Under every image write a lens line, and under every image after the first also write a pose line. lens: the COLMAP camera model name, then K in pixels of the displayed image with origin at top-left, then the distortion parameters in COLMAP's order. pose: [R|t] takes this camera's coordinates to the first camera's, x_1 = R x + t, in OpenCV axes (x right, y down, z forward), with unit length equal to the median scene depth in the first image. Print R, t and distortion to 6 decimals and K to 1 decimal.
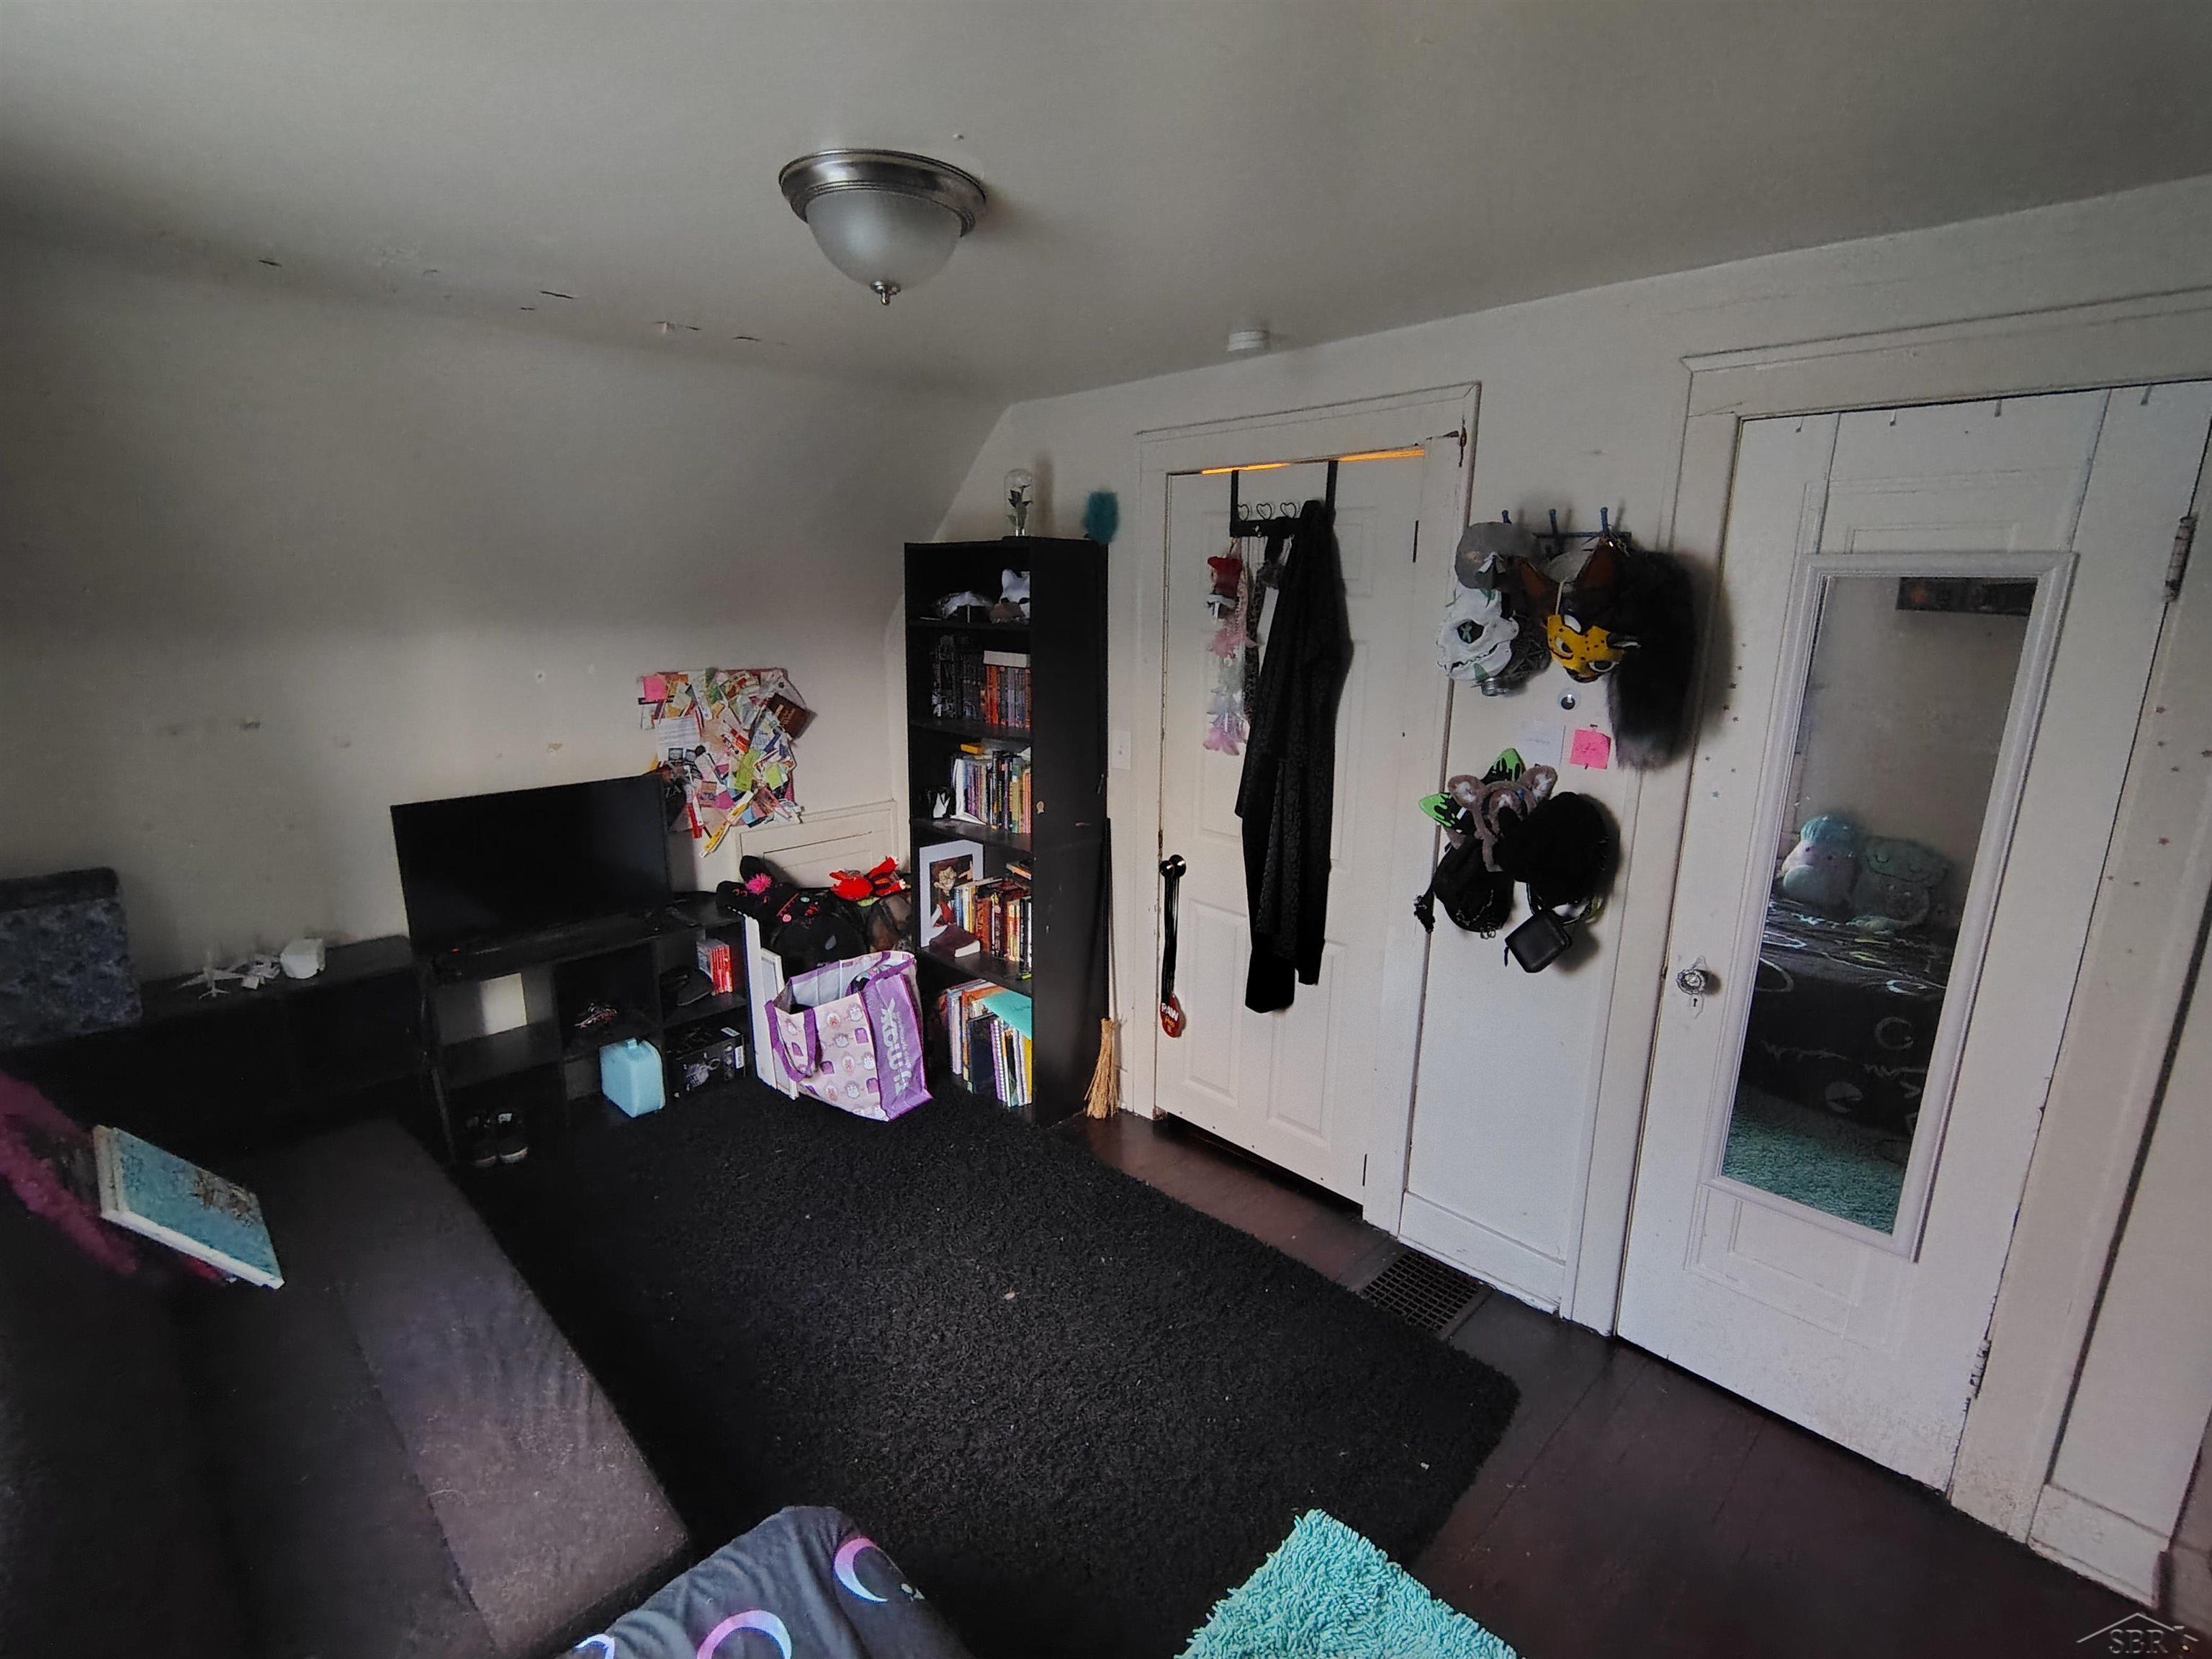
lens RADIAL K [[1022.5, 0, 1099.8], [0, 1022.5, 824.5], [0, 0, 1]] dist [0.000151, -0.000249]
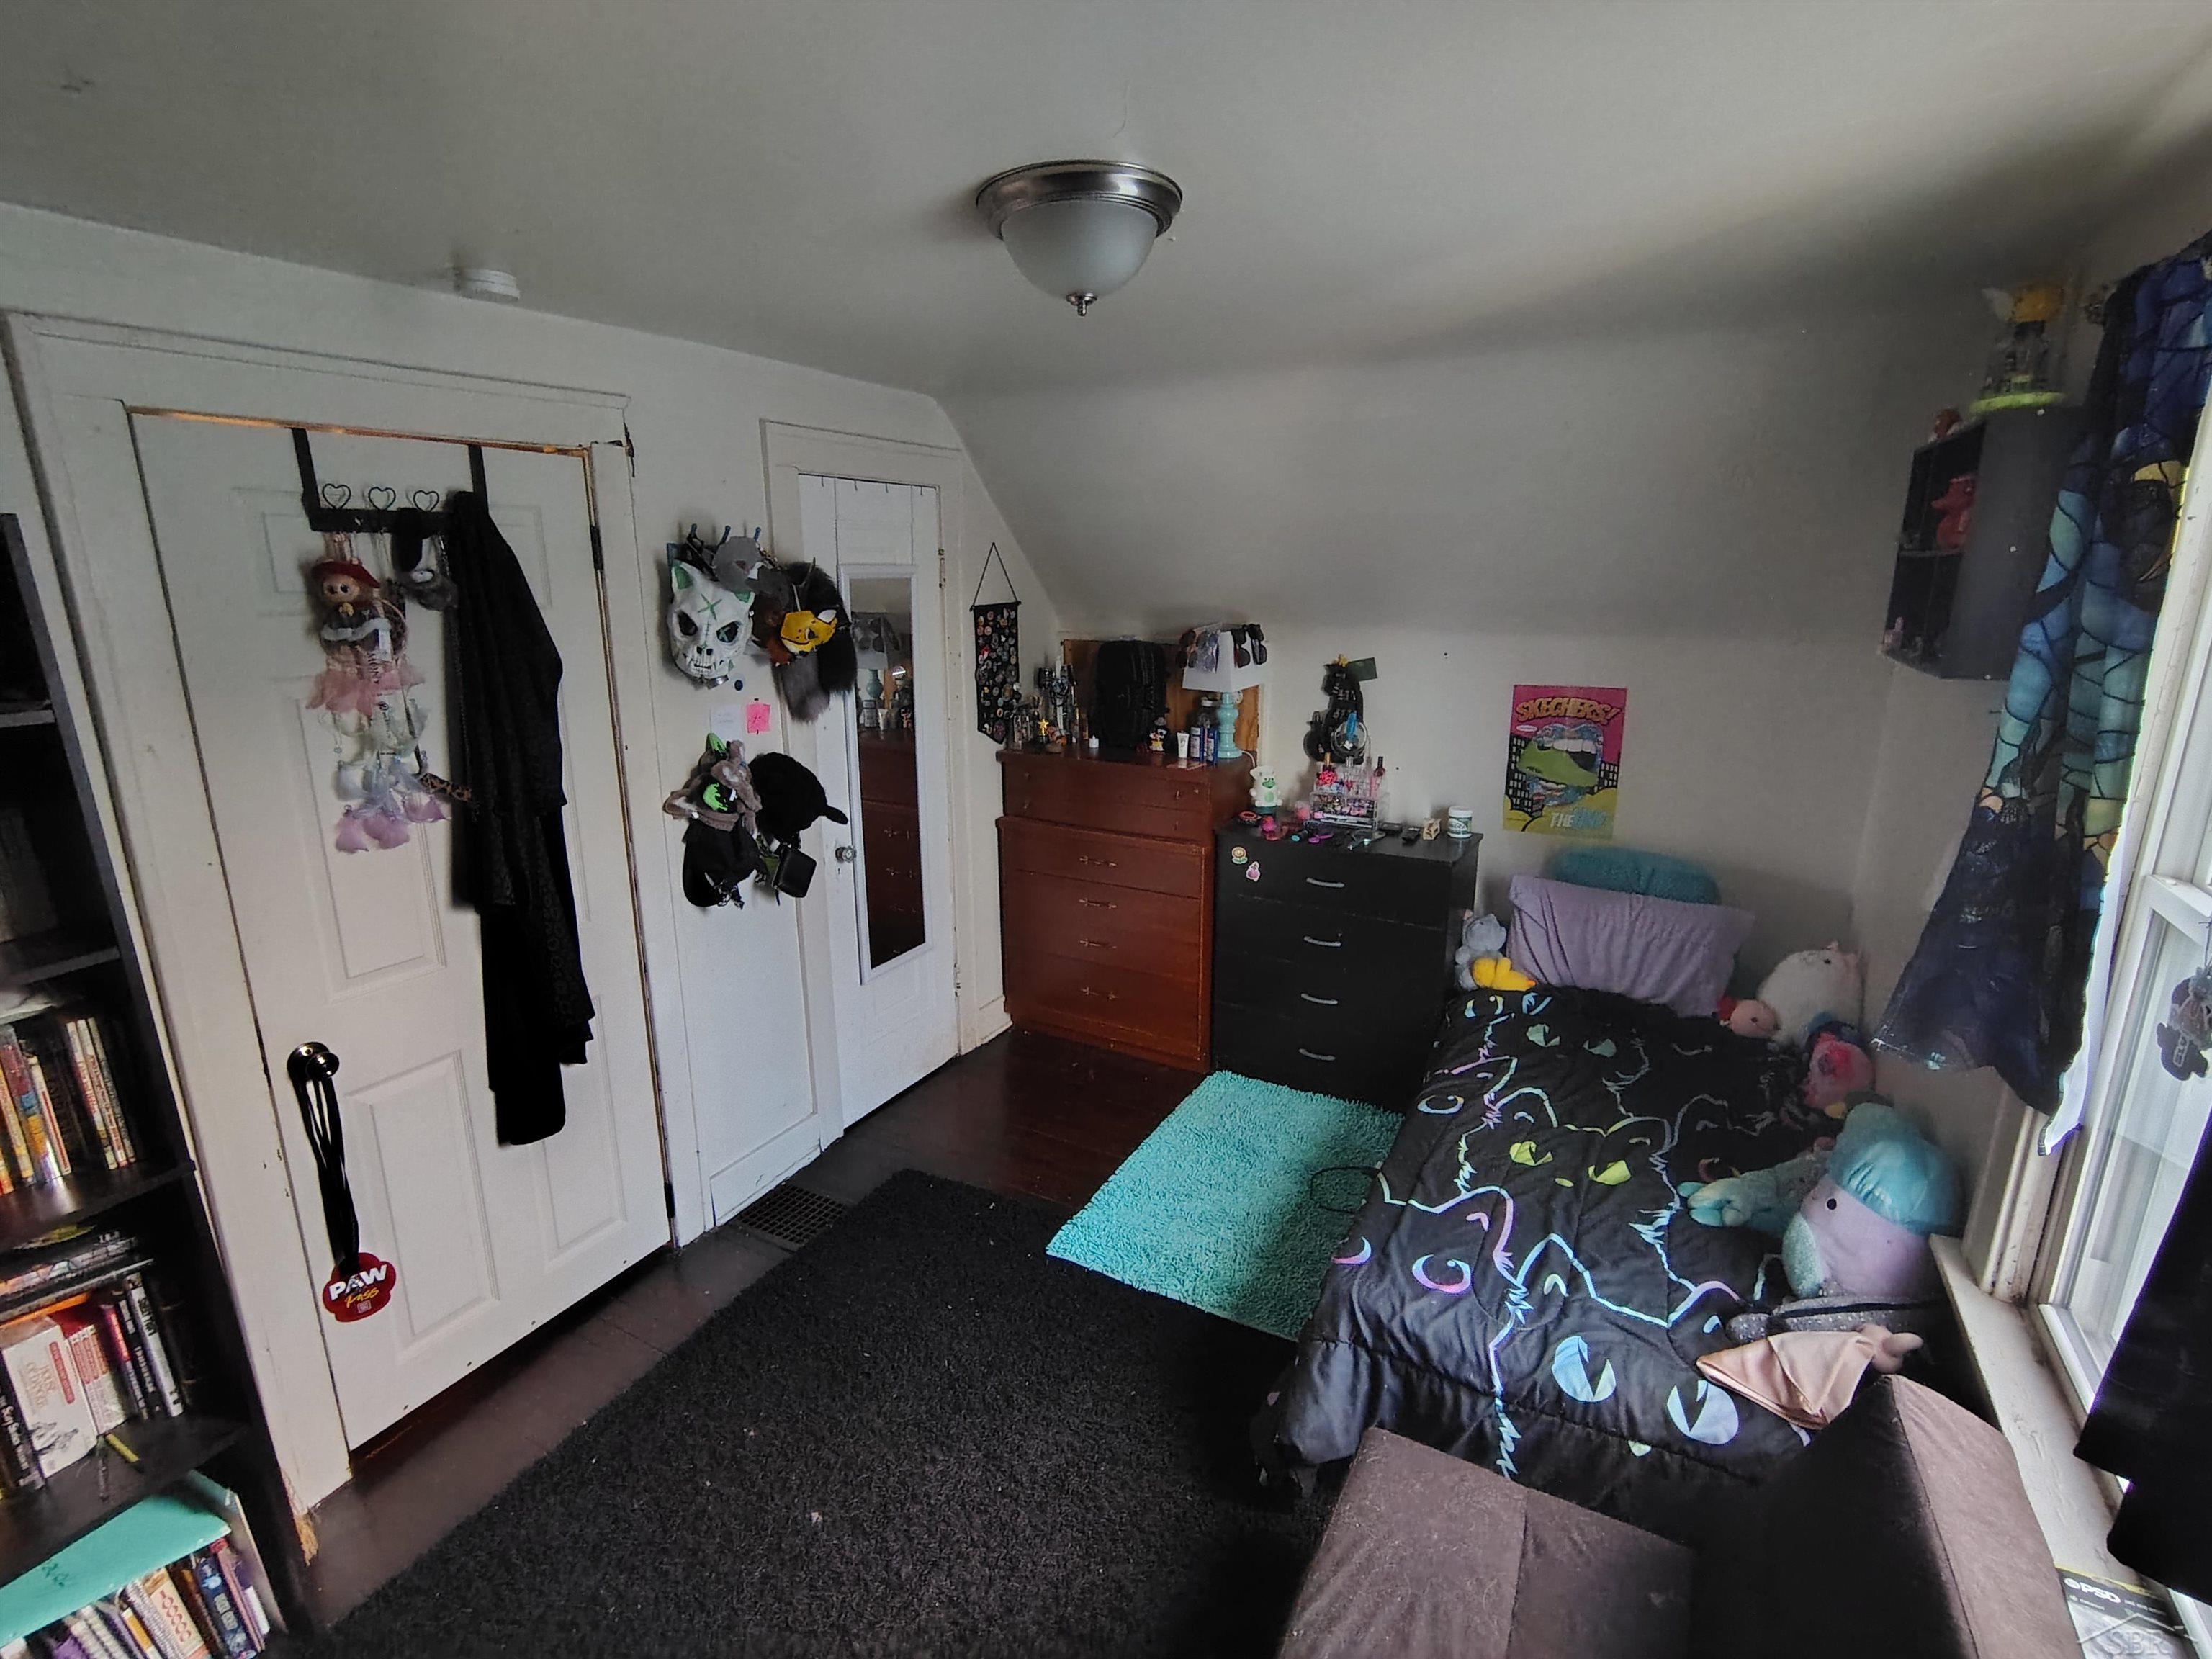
lens RADIAL K [[1022.5, 0, 1100.3], [0, 1022.5, 834.0], [0, 0, 1]] dist [0.000151, -0.000249]
pose [[-0.273813, -0.245747, 0.929857, -0.704215], [0.230932, 0.921724, 0.311600, -0.199549], [-0.933647, 0.300054, -0.195629, 0.752107]]
